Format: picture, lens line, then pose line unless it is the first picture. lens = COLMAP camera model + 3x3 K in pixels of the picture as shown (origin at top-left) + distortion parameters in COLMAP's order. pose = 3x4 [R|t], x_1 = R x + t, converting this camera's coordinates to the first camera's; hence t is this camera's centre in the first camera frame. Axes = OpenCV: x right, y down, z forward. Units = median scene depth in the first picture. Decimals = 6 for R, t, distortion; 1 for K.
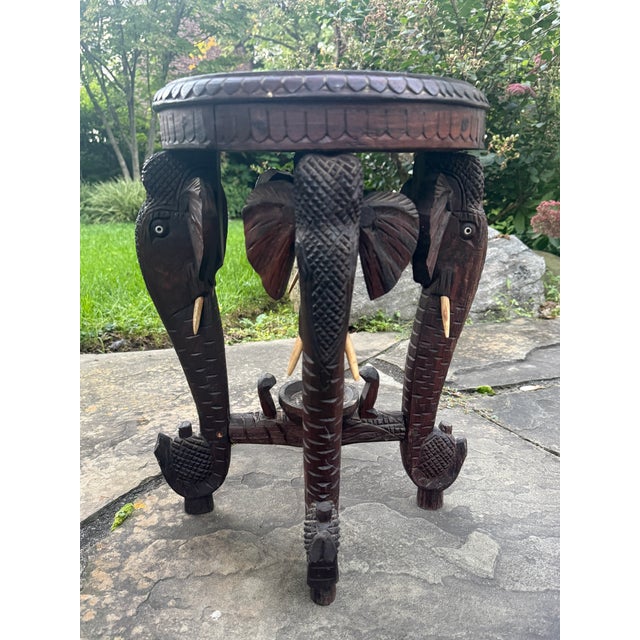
lens RADIAL K [[545.1, 0, 318.9], [0, 545.1, 346.6], [0, 0, 1]] dist [0.062013, -0.094713]
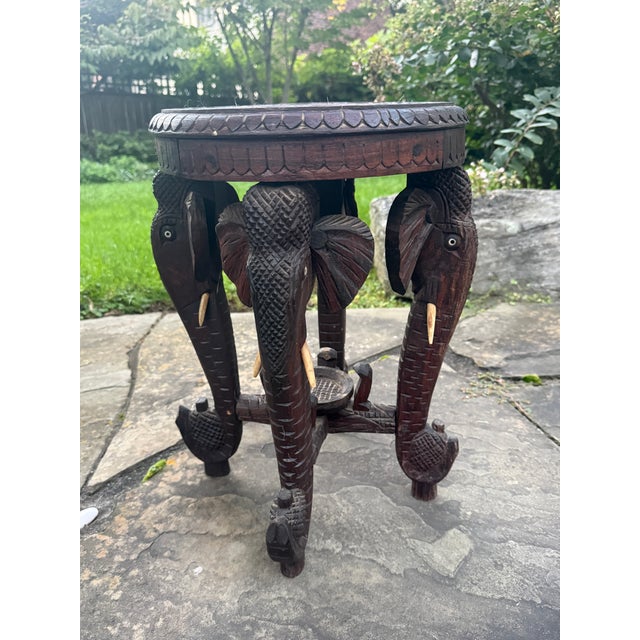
lens RADIAL K [[526.5, 0, 326.0], [0, 526.5, 334.2], [0, 0, 1]] dist [0.063154, -0.111162]
pose [[0.974354, 0.068280, -0.214409, 0.251649], [-0.052075, 0.995406, 0.080342, -0.103309], [0.218910, -0.067116, 0.973434, -0.005261]]
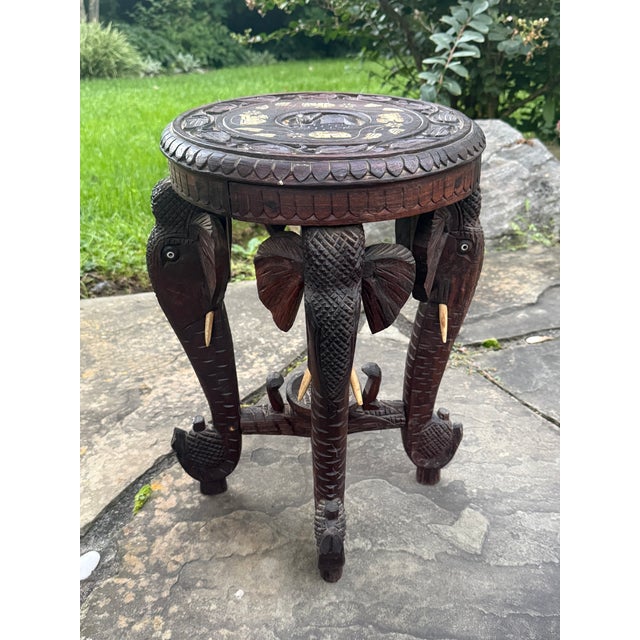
lens RADIAL K [[645.4, 0, 332.0], [0, 645.4, 335.3], [0, 0, 1]] dist [0.142454, -0.280696]
pose [[0.999574, -0.016590, 0.024019, -0.014491], [0.012084, 0.984159, 0.176876, -0.254699], [-0.026573, -0.176511, 0.983940, -0.235138]]
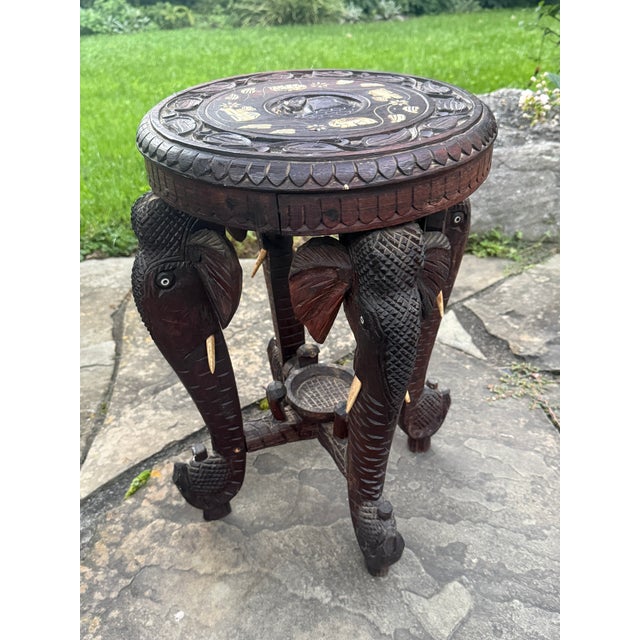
lens RADIAL K [[611.3, 0, 319.8], [0, 611.3, 343.5], [0, 0, 1]] dist [0.104313, -0.207701]
pose [[0.957257, 0.140945, -0.252574, 0.287668], [-0.065196, 0.955908, 0.286337, -0.371067], [0.281796, -0.257632, 0.924239, 0.051337]]
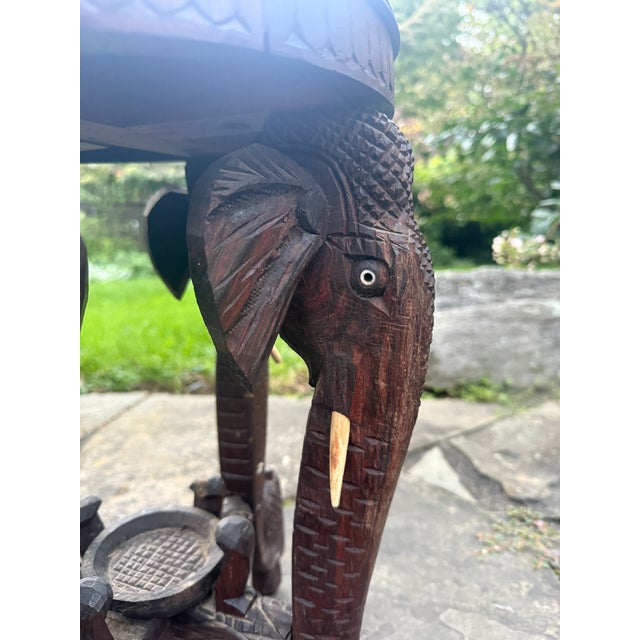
lens RADIAL K [[473.1, 0, 325.3], [0, 473.1, 317.8], [0, 0, 1]] dist [0.004126, -0.044285]
pose [[0.929363, 0.046489, -0.366228, 0.362116], [-0.093110, 0.989485, -0.110676, -0.125848], [0.357232, 0.136958, 0.923920, 0.603219]]
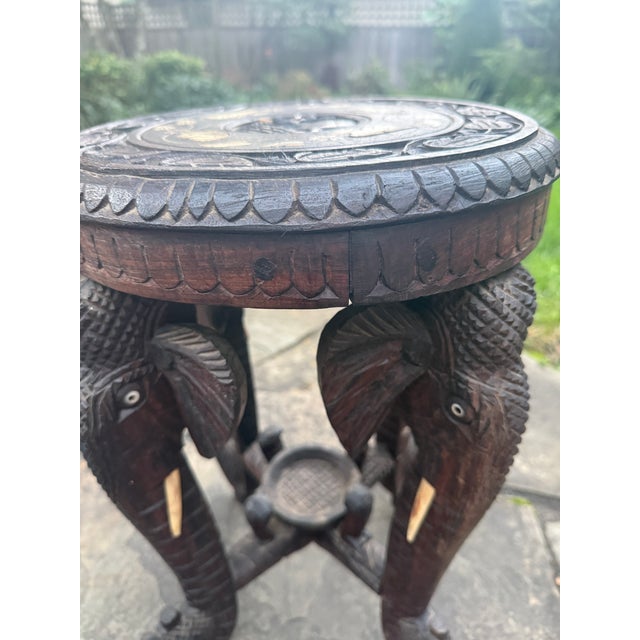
lens RADIAL K [[485.0, 0, 333.4], [0, 485.0, 310.3], [0, 0, 1]] dist [0.001109, -0.100269]
pose [[0.635441, 0.356451, -0.684950, 0.451867], [-0.235285, 0.934270, 0.267919, -0.373668], [0.735428, -0.009088, 0.677541, 0.573340]]
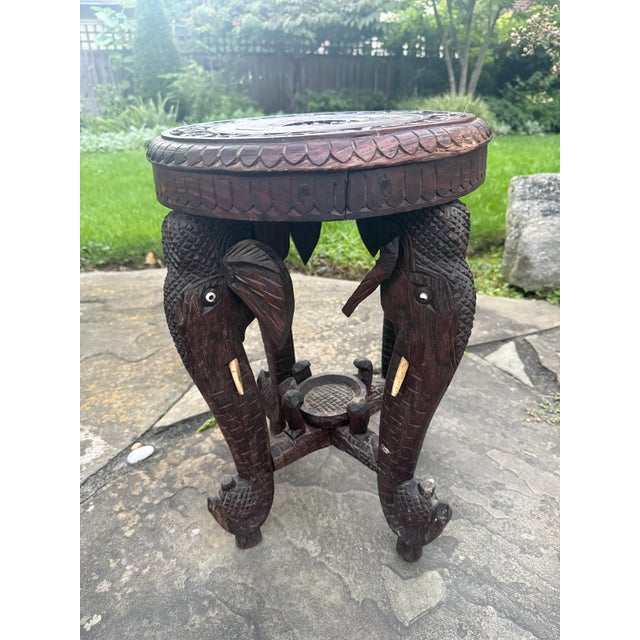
lens RADIAL K [[465.6, 0, 321.1], [0, 465.6, 317.7], [0, 0, 1]] dist [-0.008786, -0.002451]
pose [[0.819254, 0.244692, -0.518602, 0.463792], [-0.154174, 0.965076, 0.211797, -0.270951], [0.552316, -0.093561, 0.828368, 0.242849]]
